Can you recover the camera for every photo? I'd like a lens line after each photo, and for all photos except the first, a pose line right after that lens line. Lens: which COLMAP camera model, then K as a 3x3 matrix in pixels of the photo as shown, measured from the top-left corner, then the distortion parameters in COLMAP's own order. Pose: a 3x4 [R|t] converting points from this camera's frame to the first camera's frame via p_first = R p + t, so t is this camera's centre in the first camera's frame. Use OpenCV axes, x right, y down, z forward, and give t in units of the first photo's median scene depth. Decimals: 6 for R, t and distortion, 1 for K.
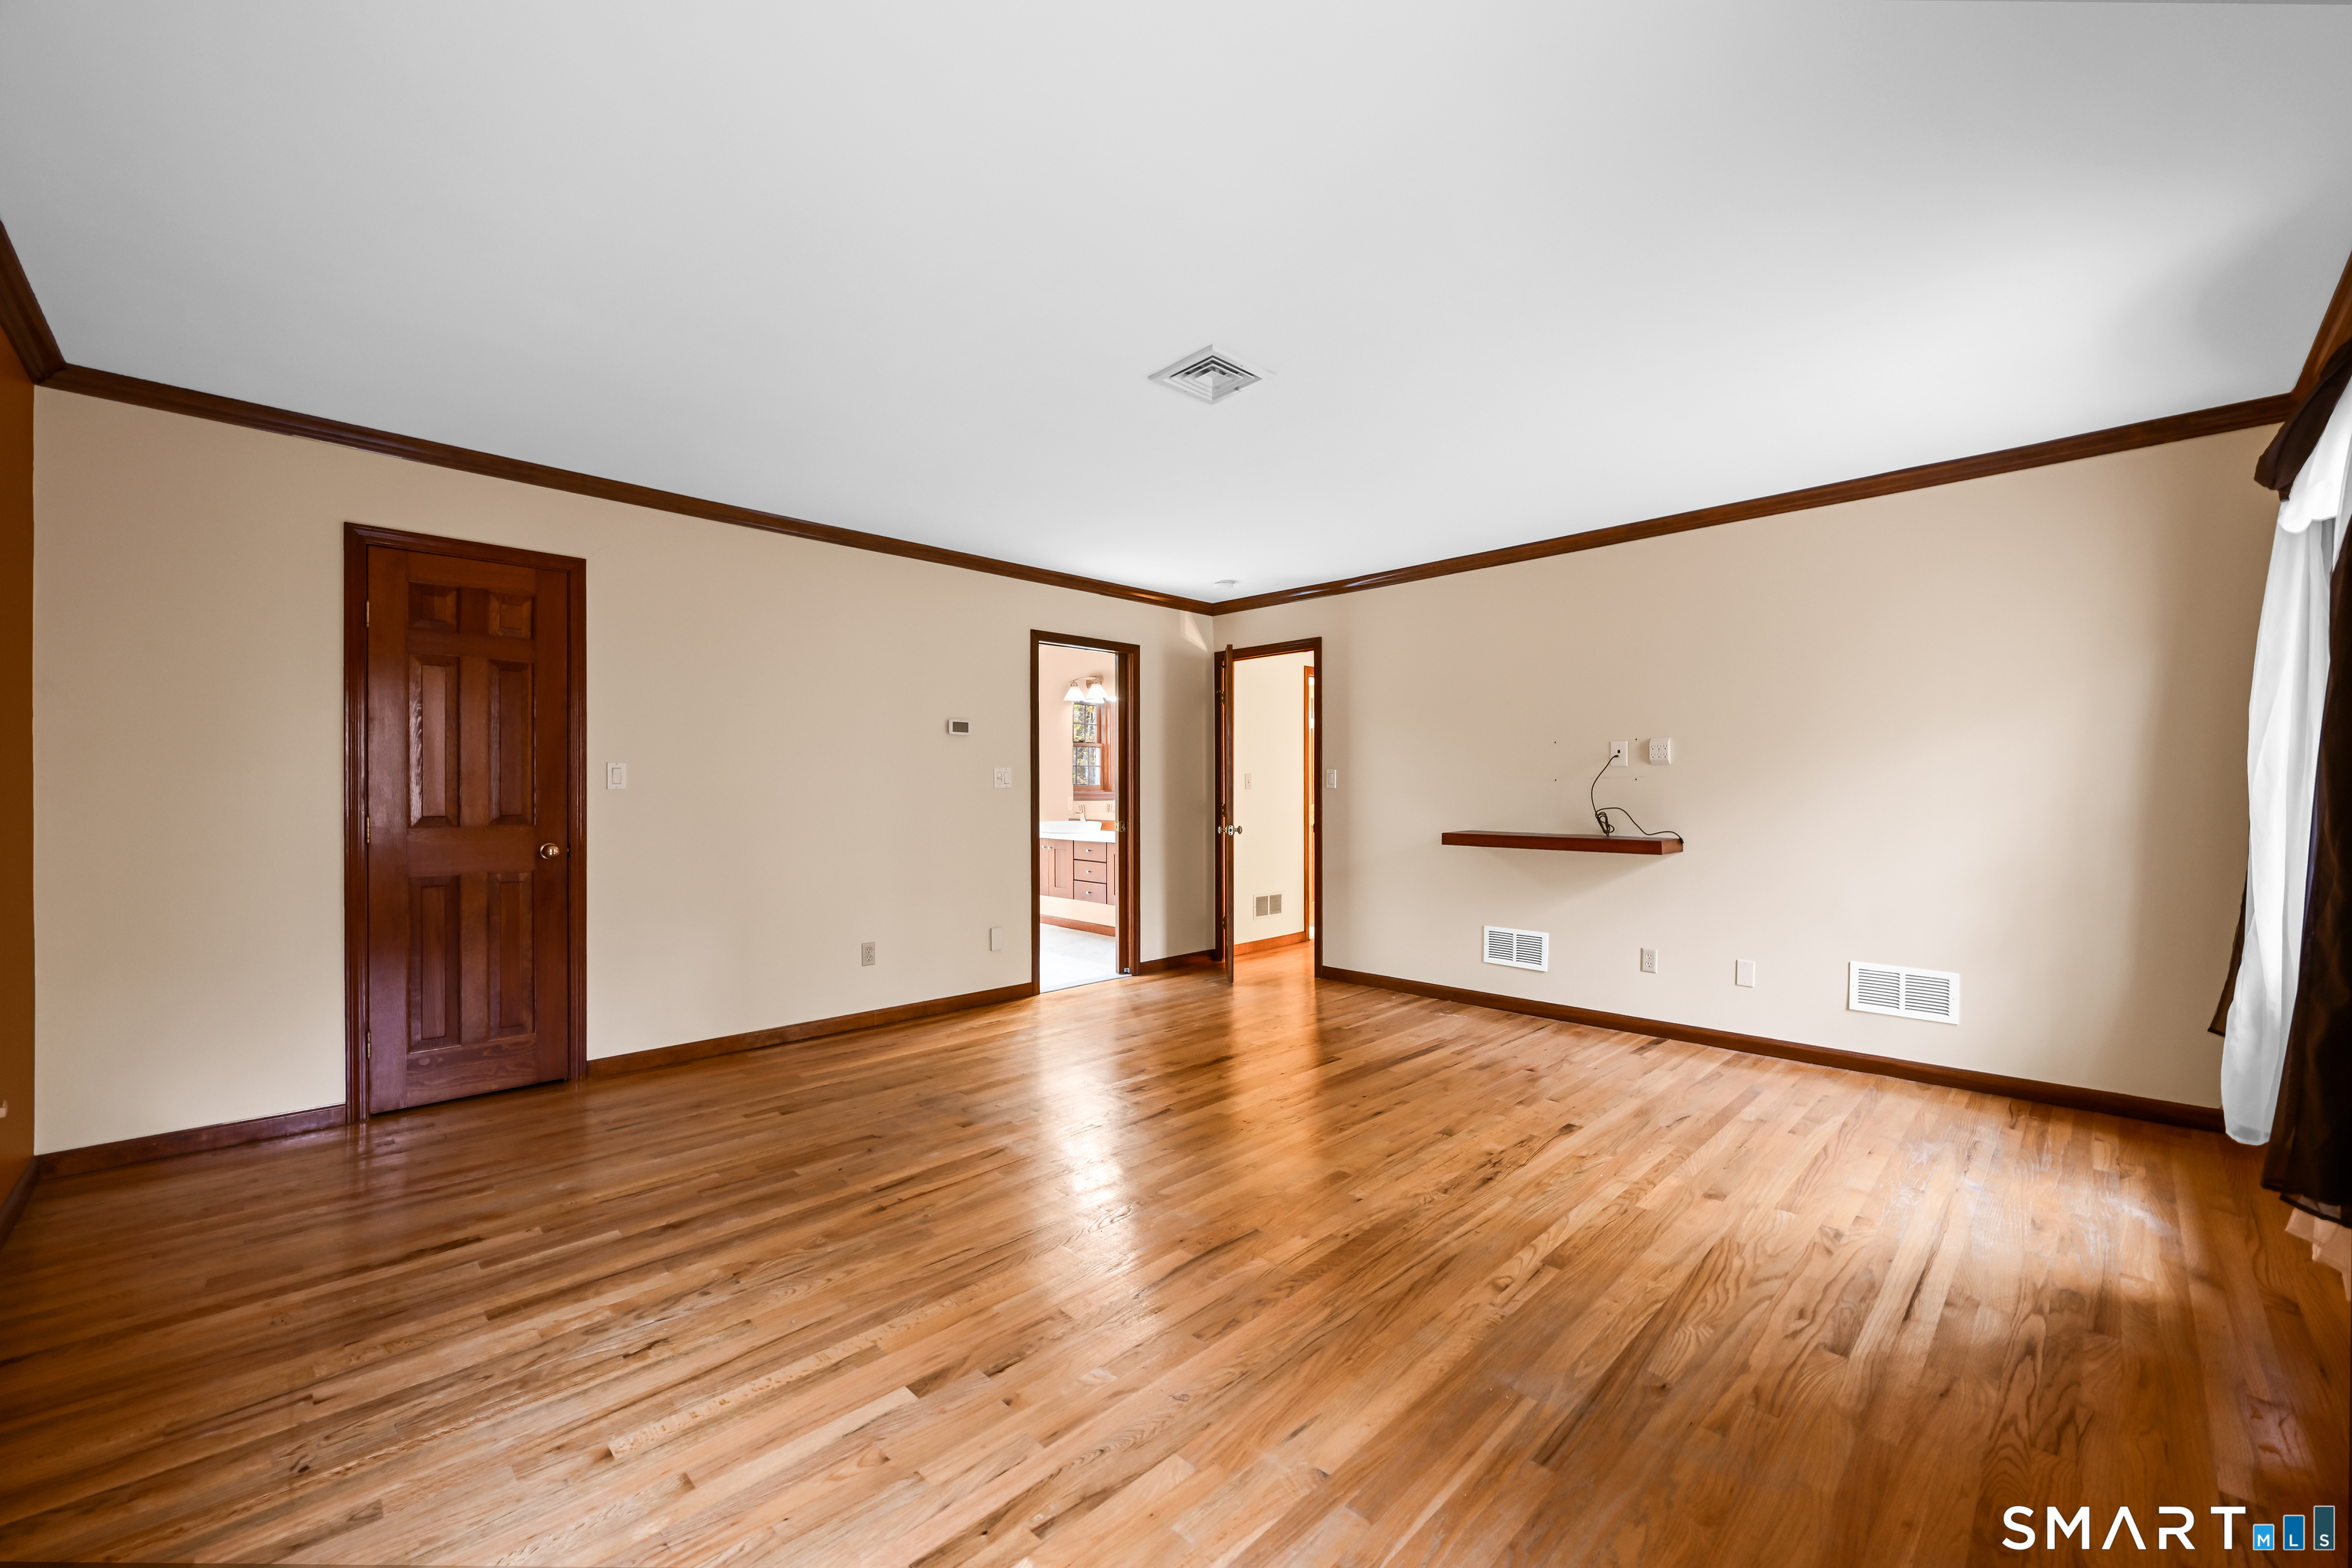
lens RADIAL K [[933.2, 0, 1191.9], [0, 933.2, 788.6], [0, 0, 1]] dist [-0.003099, -0.000771]
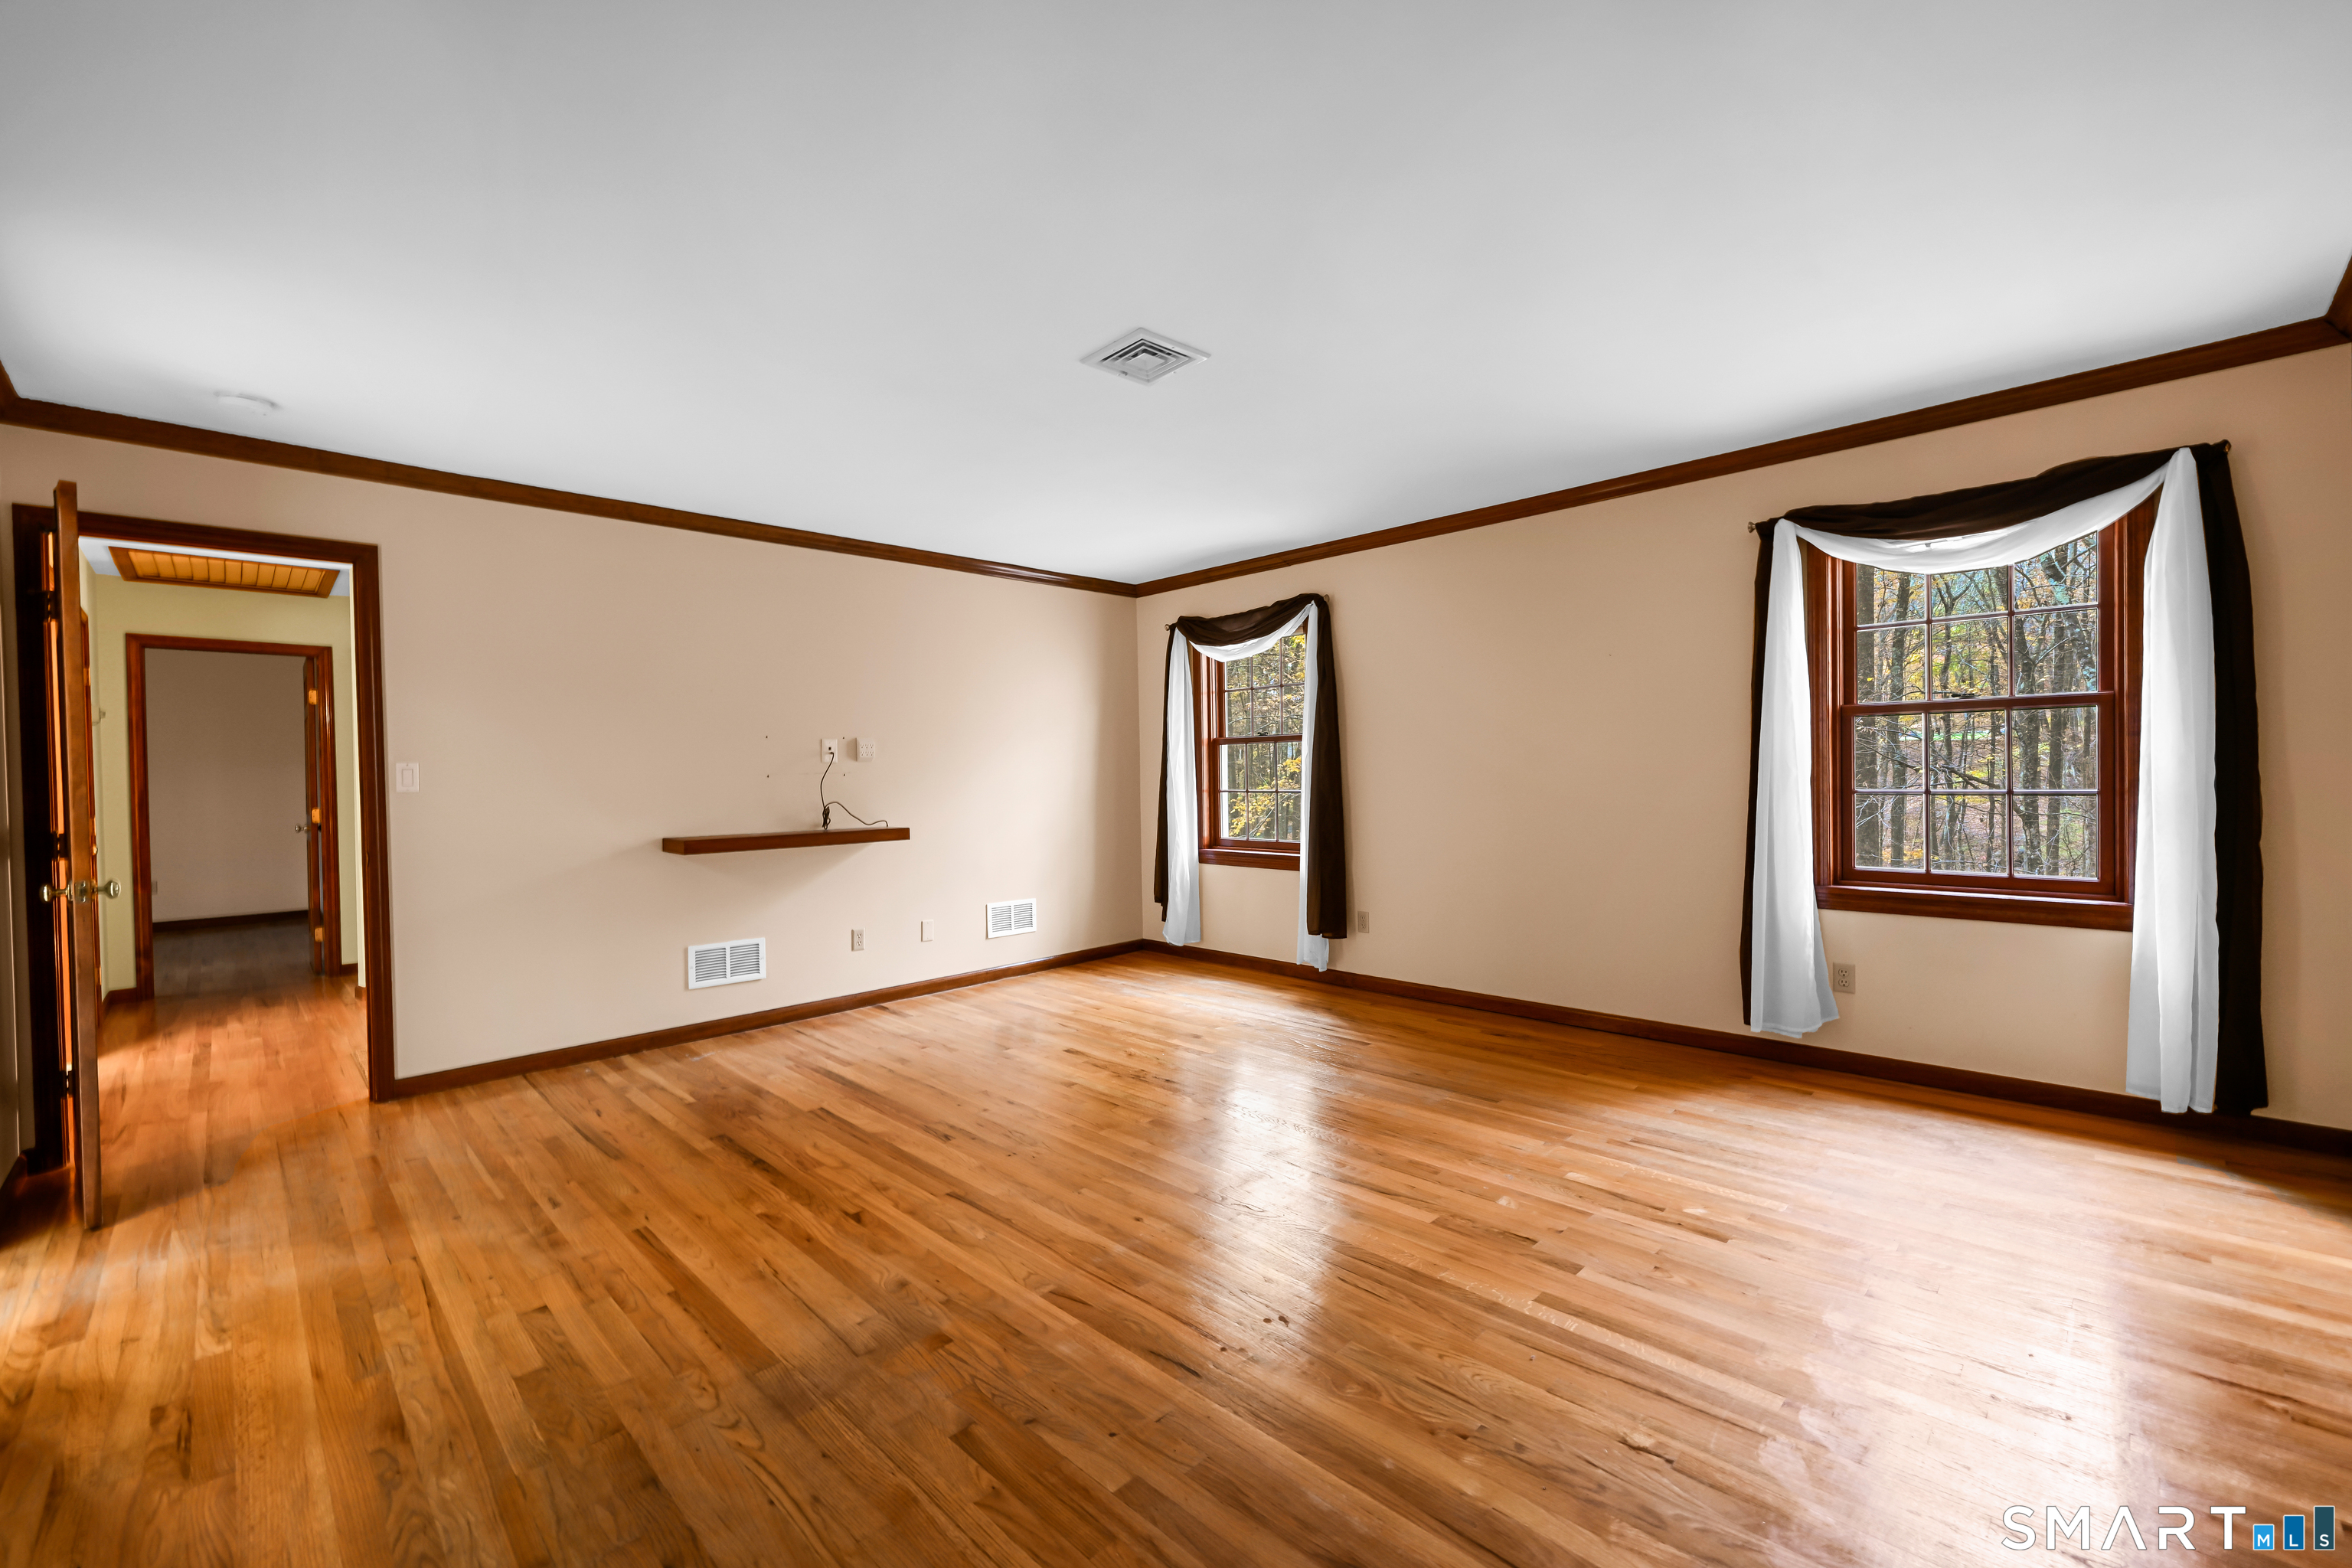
lens RADIAL K [[933.2, 0, 1191.9], [0, 933.2, 788.6], [0, 0, 1]] dist [-0.003099, -0.000771]
pose [[0.006253, -0.013244, 0.999893, -0.772293], [0.019123, 0.999731, 0.013123, -0.000265], [-0.999798, 0.019038, 0.006504, 0.763154]]
